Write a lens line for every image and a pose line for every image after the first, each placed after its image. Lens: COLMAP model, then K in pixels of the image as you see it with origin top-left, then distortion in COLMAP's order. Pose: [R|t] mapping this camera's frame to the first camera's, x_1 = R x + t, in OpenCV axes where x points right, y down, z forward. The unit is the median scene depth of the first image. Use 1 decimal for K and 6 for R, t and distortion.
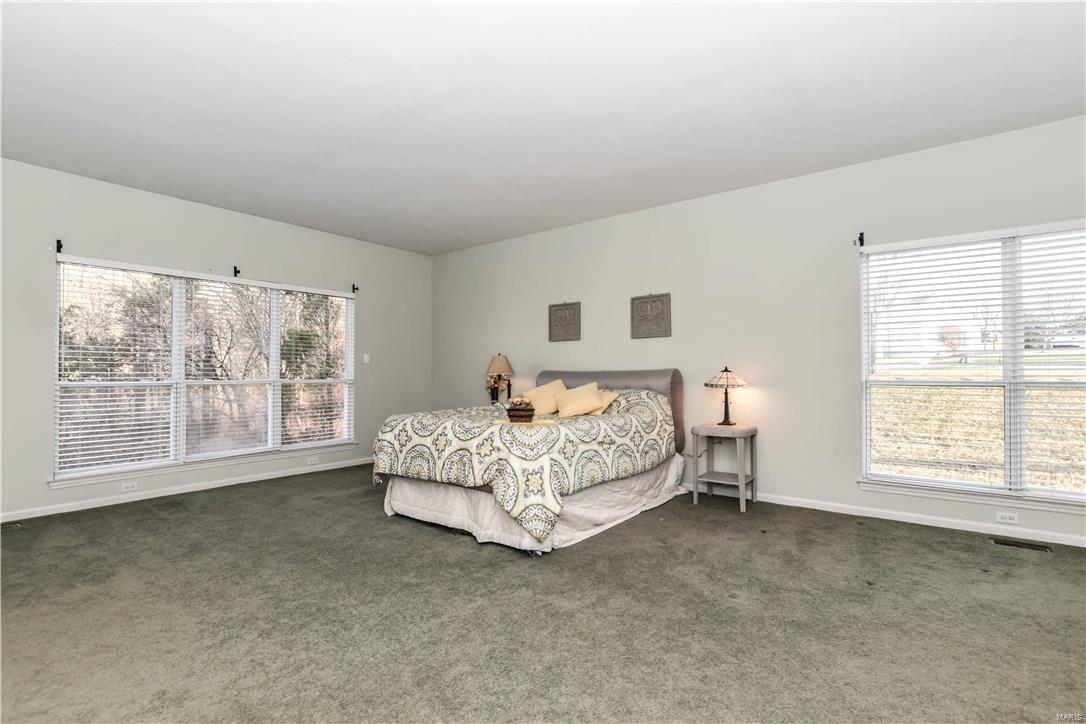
lens RADIAL K [[513.0, 0, 540.9], [0, 513.0, 370.4], [0, 0, 1]] dist [-0.000241, 0.000003]
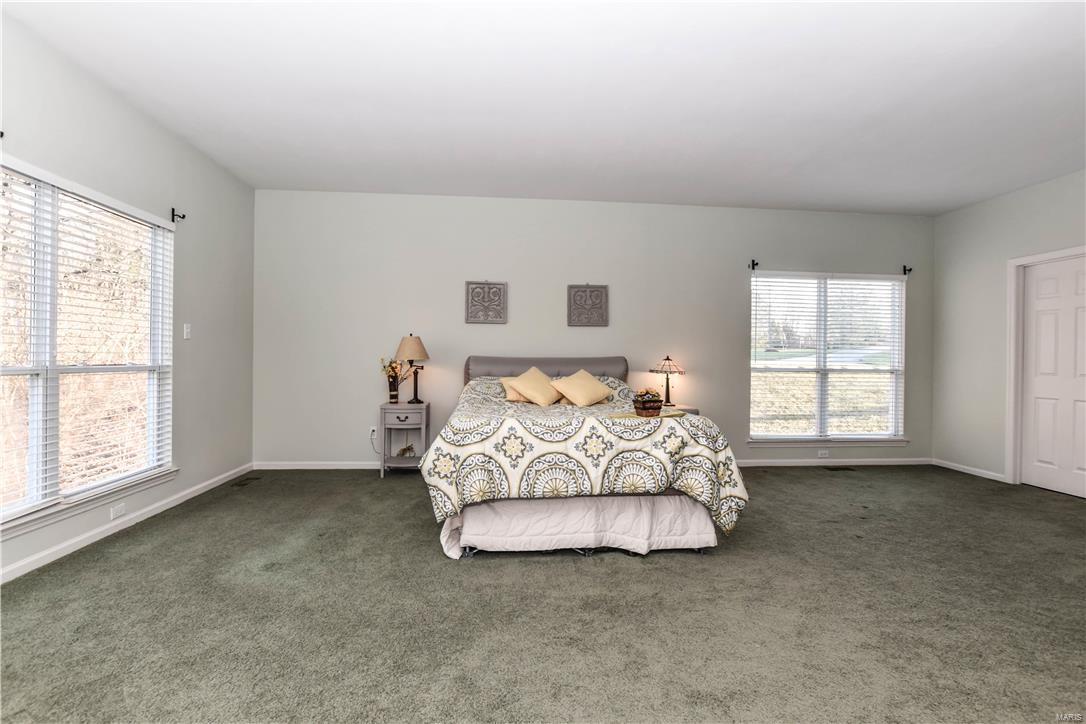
lens RADIAL K [[478.1, 0, 543.2], [0, 478.1, 378.0], [0, 0, 1]] dist [0.000187, 0.000050]
pose [[0.738040, -0.016816, 0.674547, -0.604330], [-0.016241, 0.998957, 0.042674, 0.001726], [-0.674562, -0.042451, 0.736997, 0.402509]]
